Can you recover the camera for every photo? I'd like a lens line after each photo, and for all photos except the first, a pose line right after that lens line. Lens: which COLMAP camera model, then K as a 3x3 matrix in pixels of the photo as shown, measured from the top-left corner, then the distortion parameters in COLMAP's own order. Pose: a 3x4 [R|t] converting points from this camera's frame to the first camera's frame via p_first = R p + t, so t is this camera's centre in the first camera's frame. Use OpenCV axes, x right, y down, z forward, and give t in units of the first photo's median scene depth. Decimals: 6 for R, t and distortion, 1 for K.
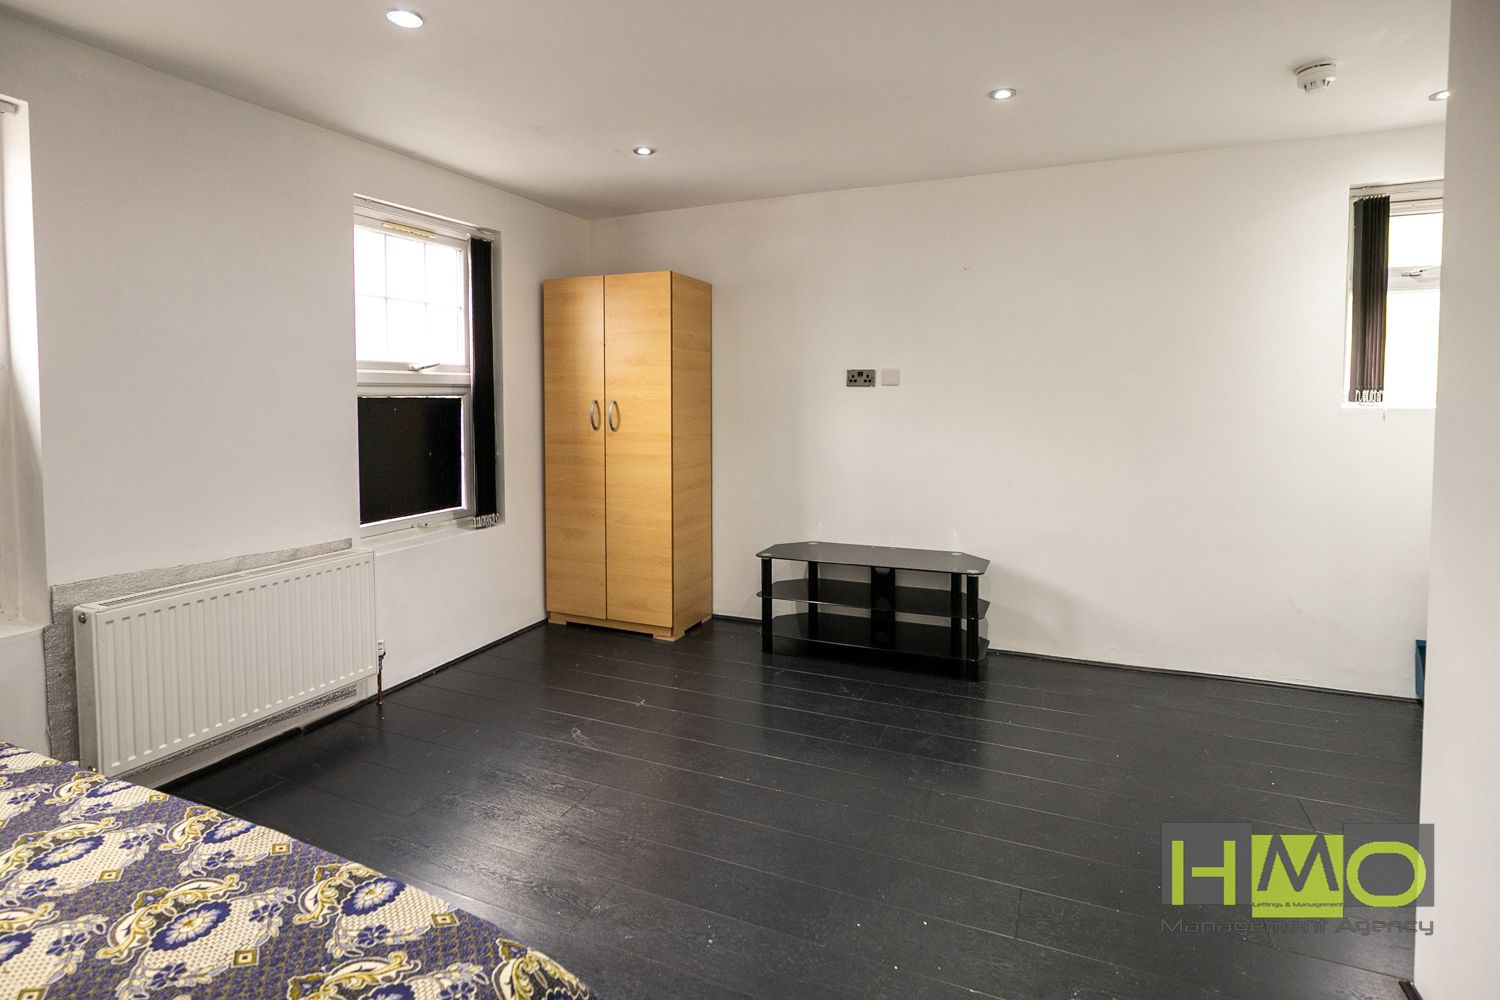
lens RADIAL K [[721.9, 0, 780.9], [0, 721.9, 419.9], [0, 0, 1]] dist [-0.000580, 0.000264]
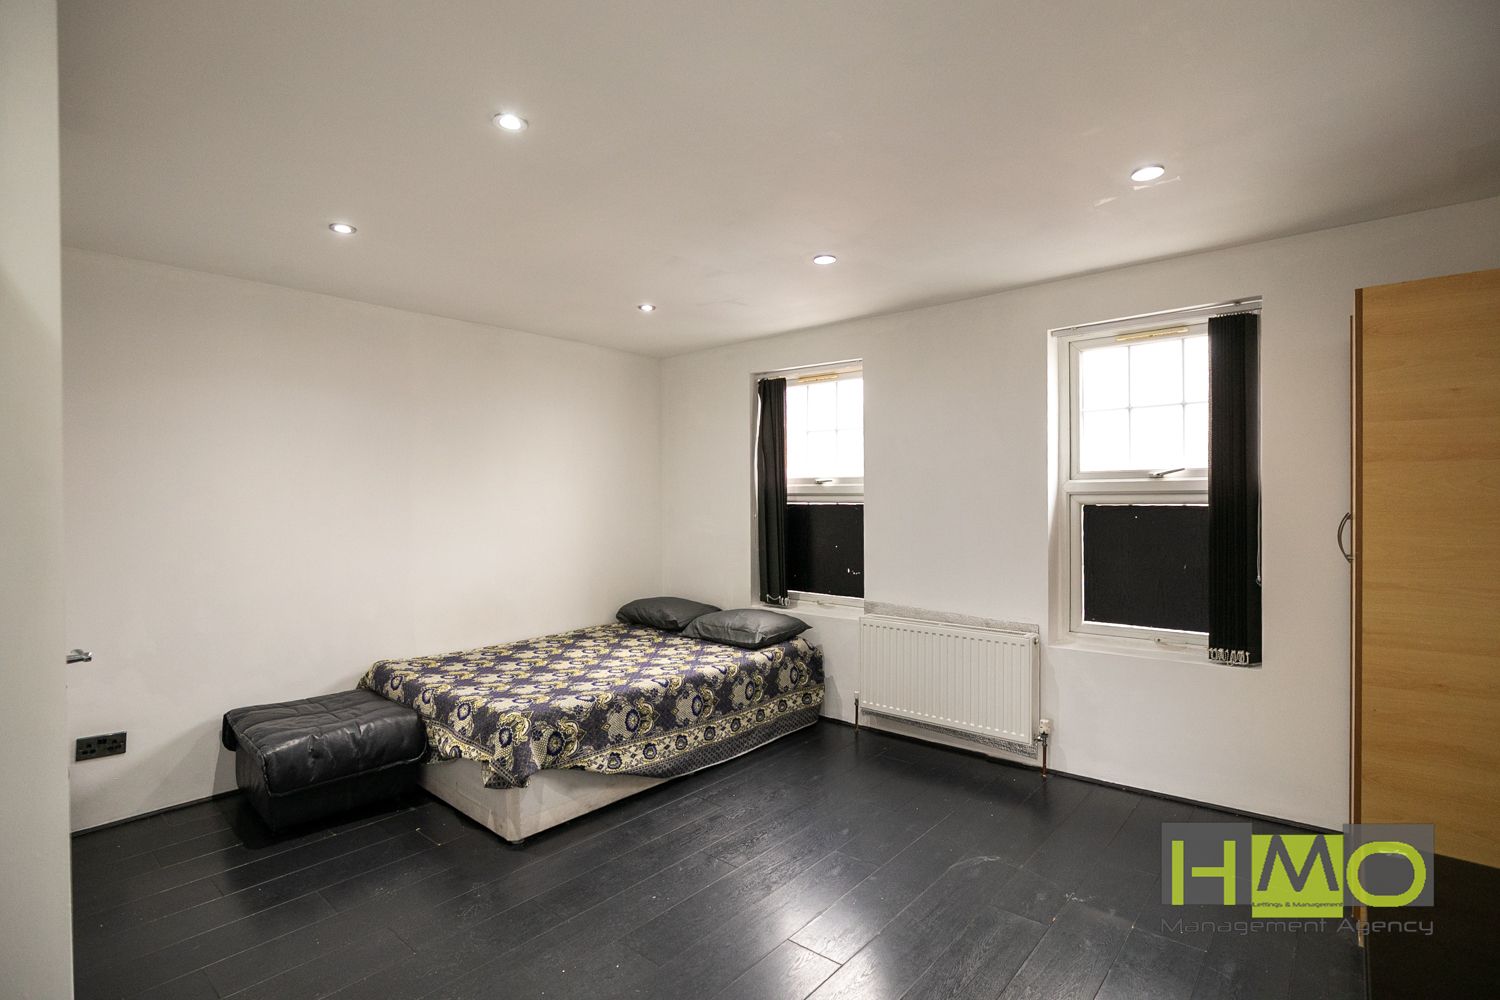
lens RADIAL K [[721.9, 0, 749.4], [0, 721.9, 503.0], [0, 0, 1]] dist [-0.000580, 0.000264]
pose [[-0.303048, 0.000953, -0.952975, 0.586605], [-0.033101, 0.999386, 0.011525, -0.027909], [0.952400, 0.035038, -0.302831, 0.795555]]
